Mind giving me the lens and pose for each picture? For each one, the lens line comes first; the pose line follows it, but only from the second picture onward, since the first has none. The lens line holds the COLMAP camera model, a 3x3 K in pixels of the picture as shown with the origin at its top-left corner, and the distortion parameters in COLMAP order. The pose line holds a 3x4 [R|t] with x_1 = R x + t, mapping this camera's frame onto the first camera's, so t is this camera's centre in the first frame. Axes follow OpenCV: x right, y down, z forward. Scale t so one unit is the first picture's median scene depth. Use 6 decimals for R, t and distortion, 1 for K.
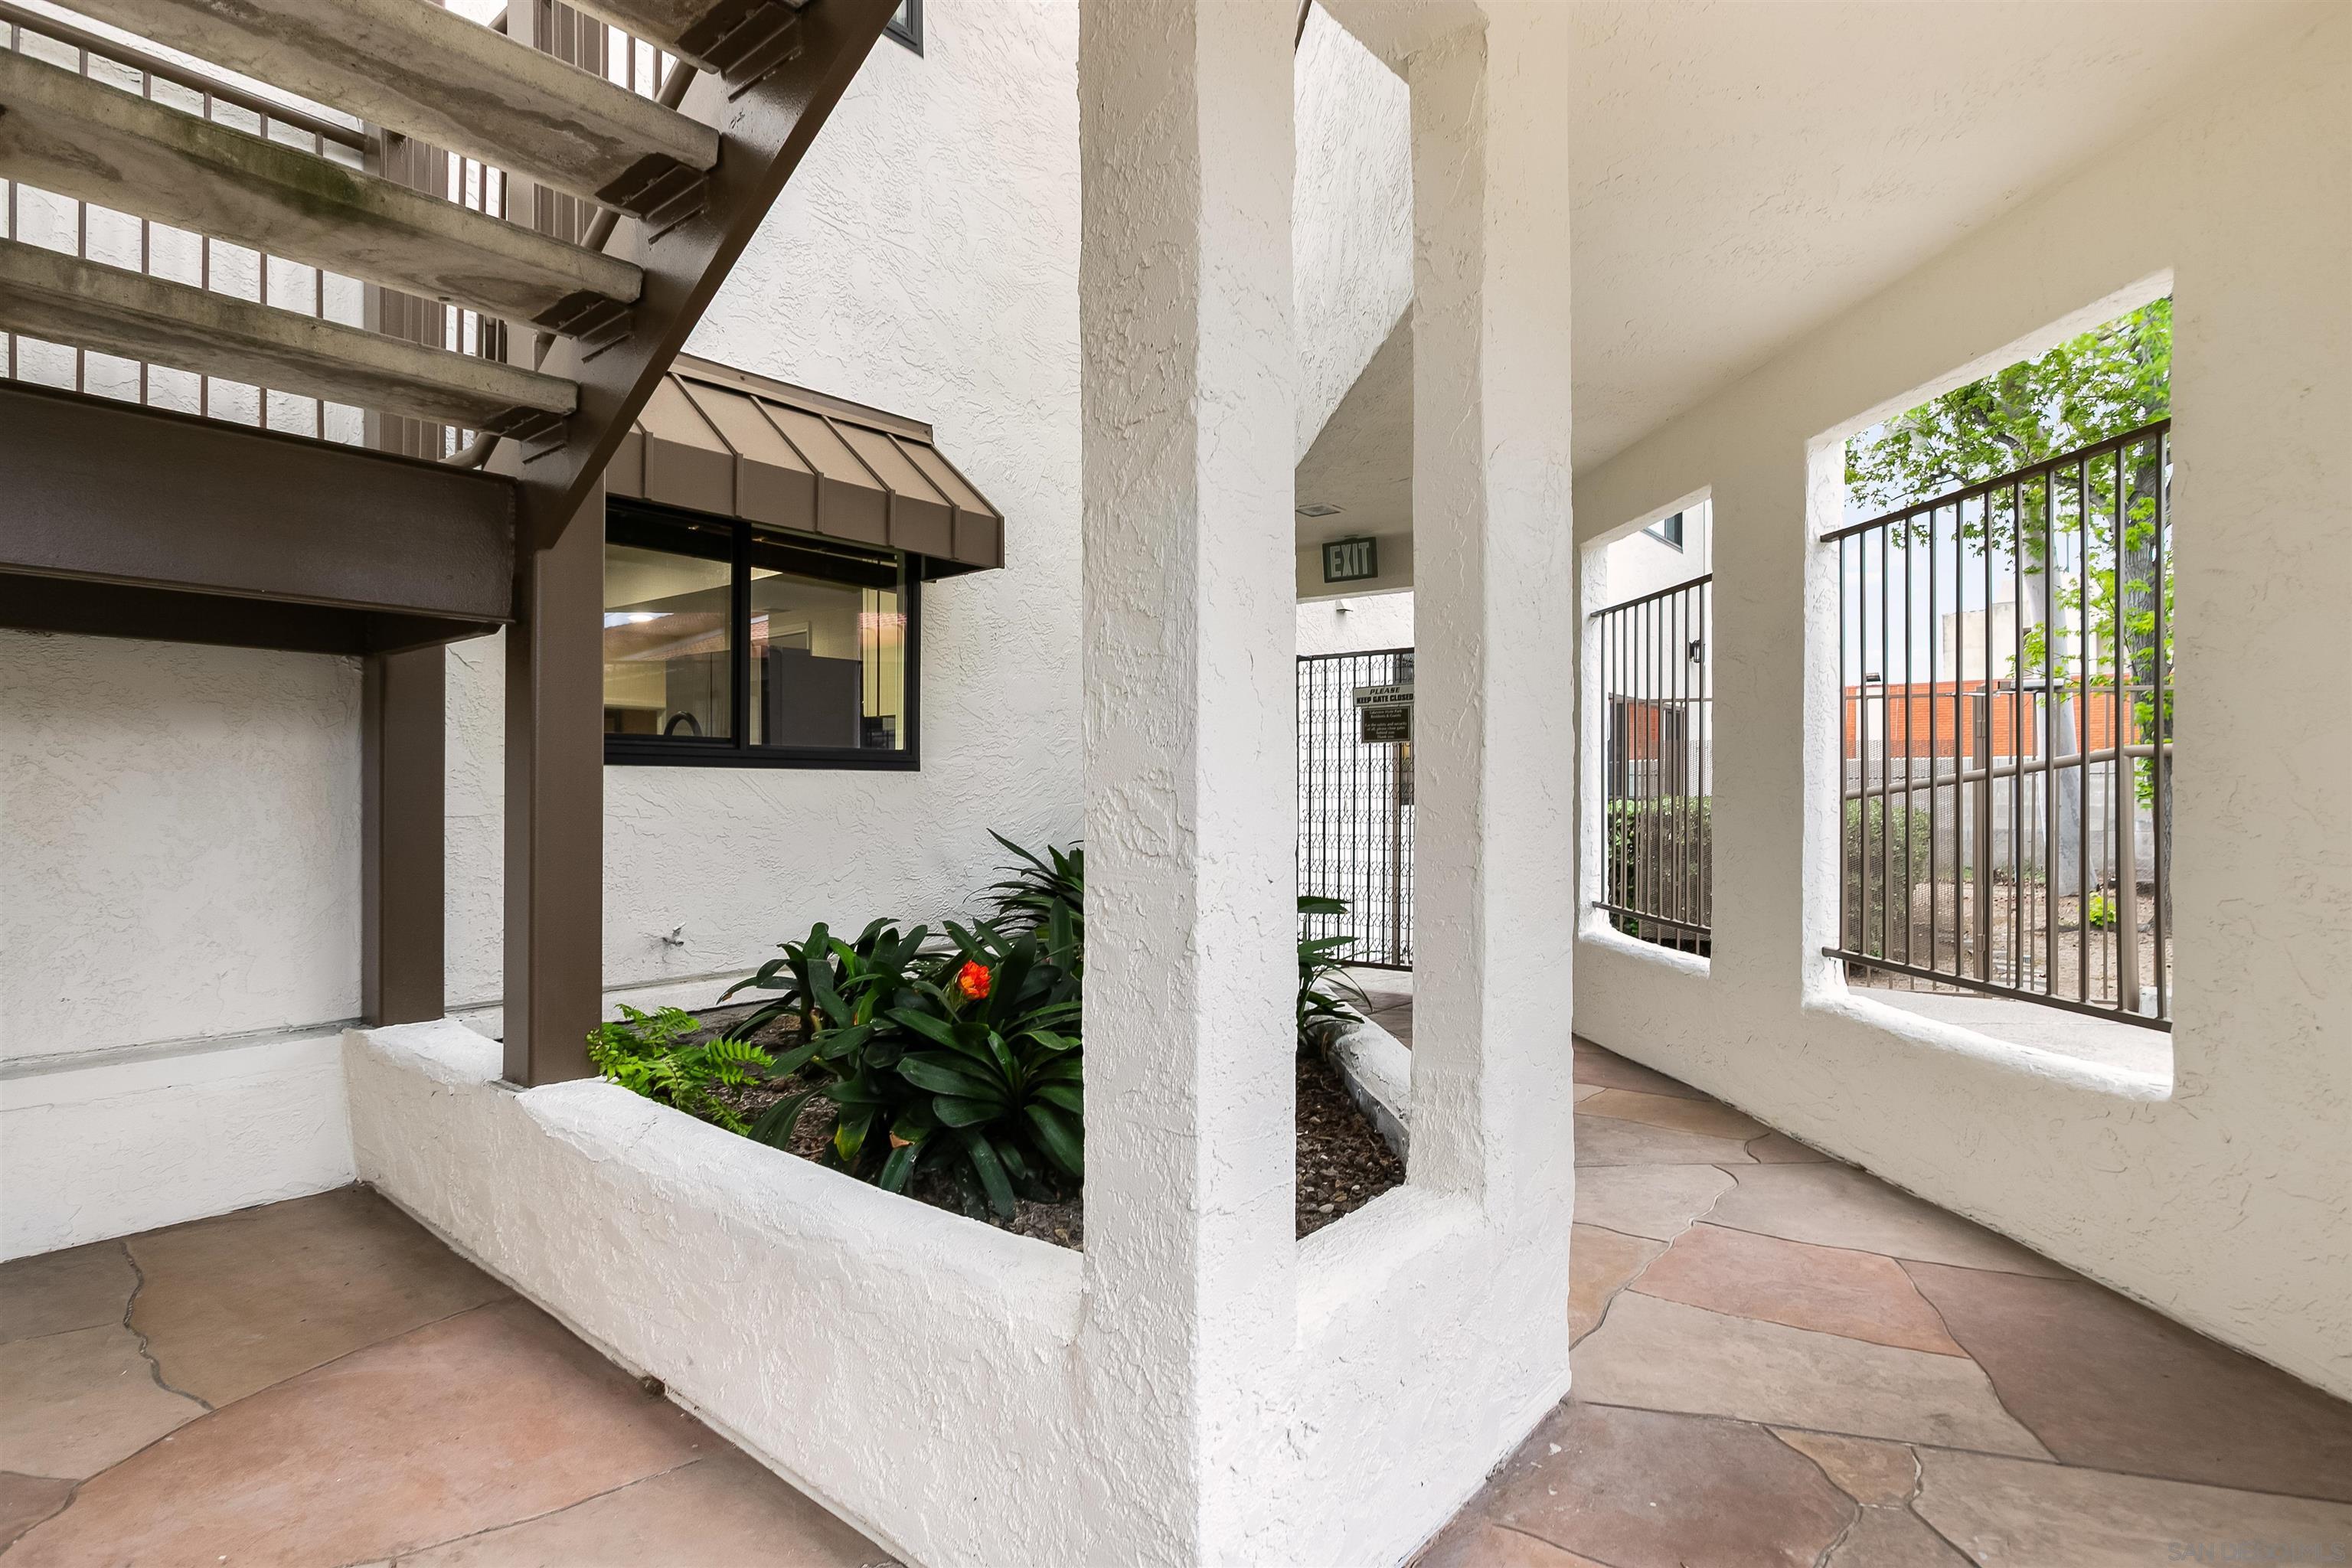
lens RADIAL K [[1109.0, 0, 1178.7], [0, 1109.0, 784.8], [0, 0, 1]] dist [-0.000010, 0.000000]
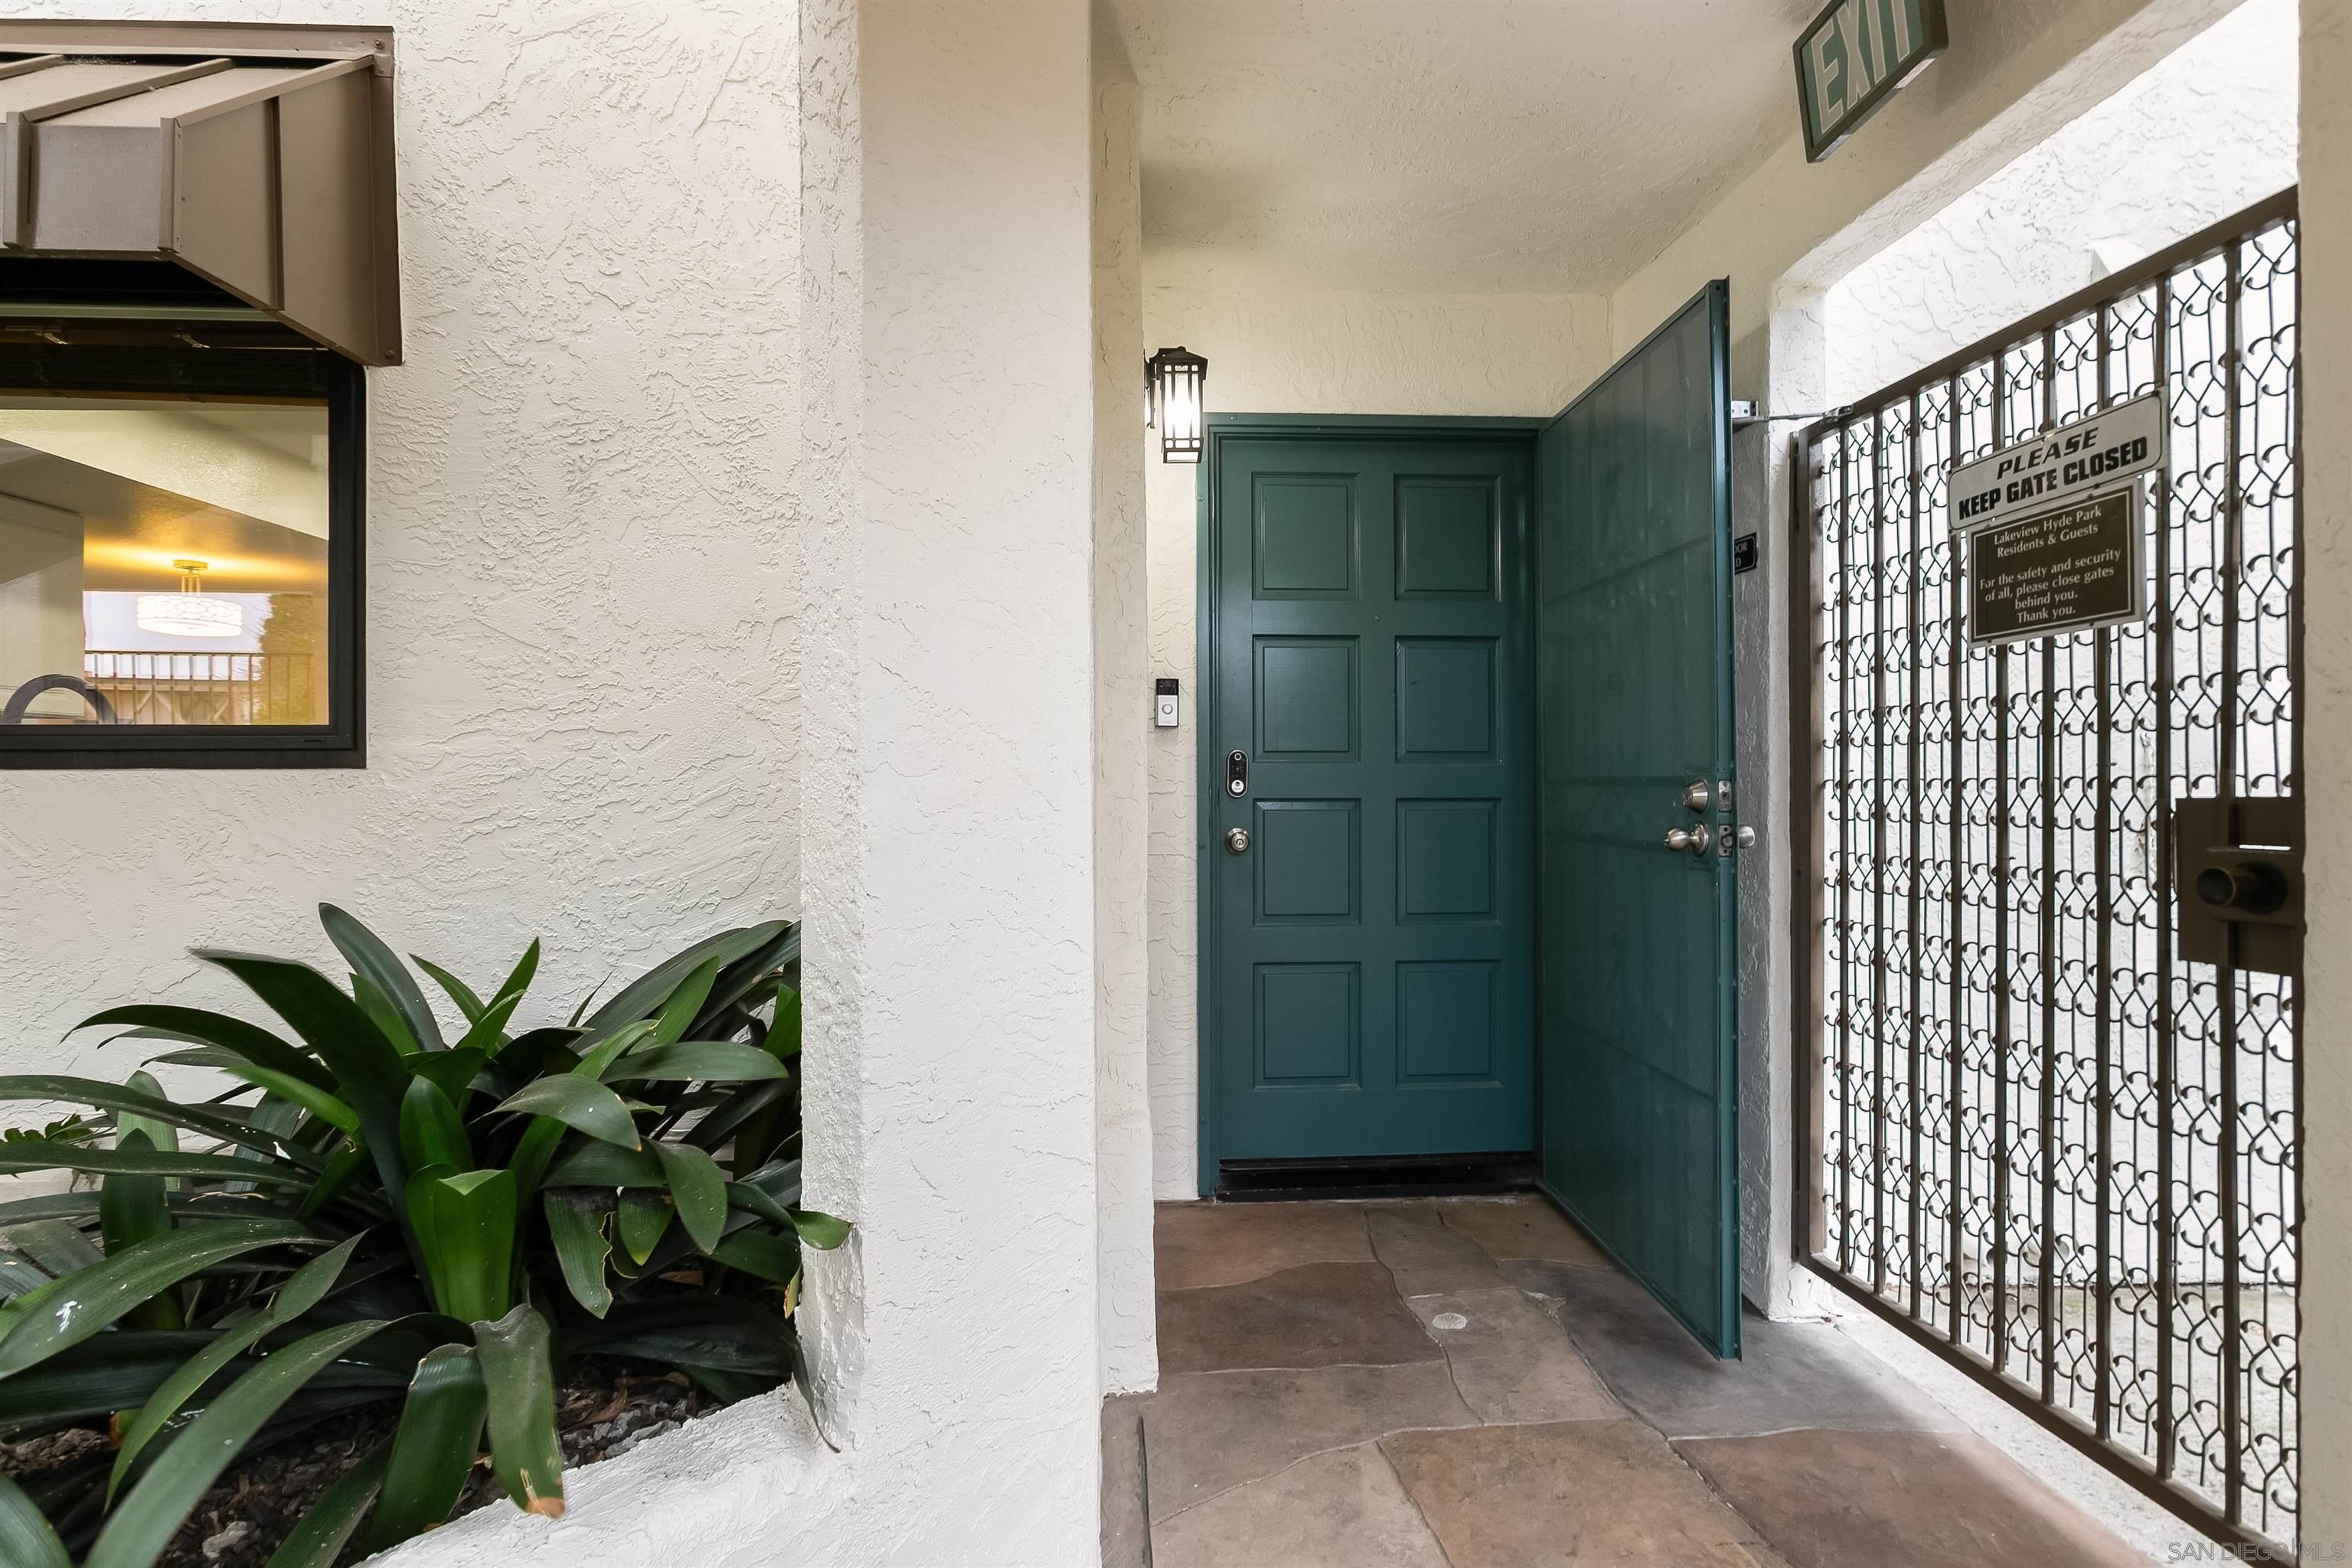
lens RADIAL K [[1145.3, 0, 1184.1], [0, 1145.3, 794.0], [0, 0, 1]] dist [-0.000798, -0.000052]
pose [[0.691286, -0.008962, -0.722526, 0.245773], [0.010317, 0.999944, -0.002532, 0.002311], [0.722508, -0.005704, 0.691339, 0.629213]]
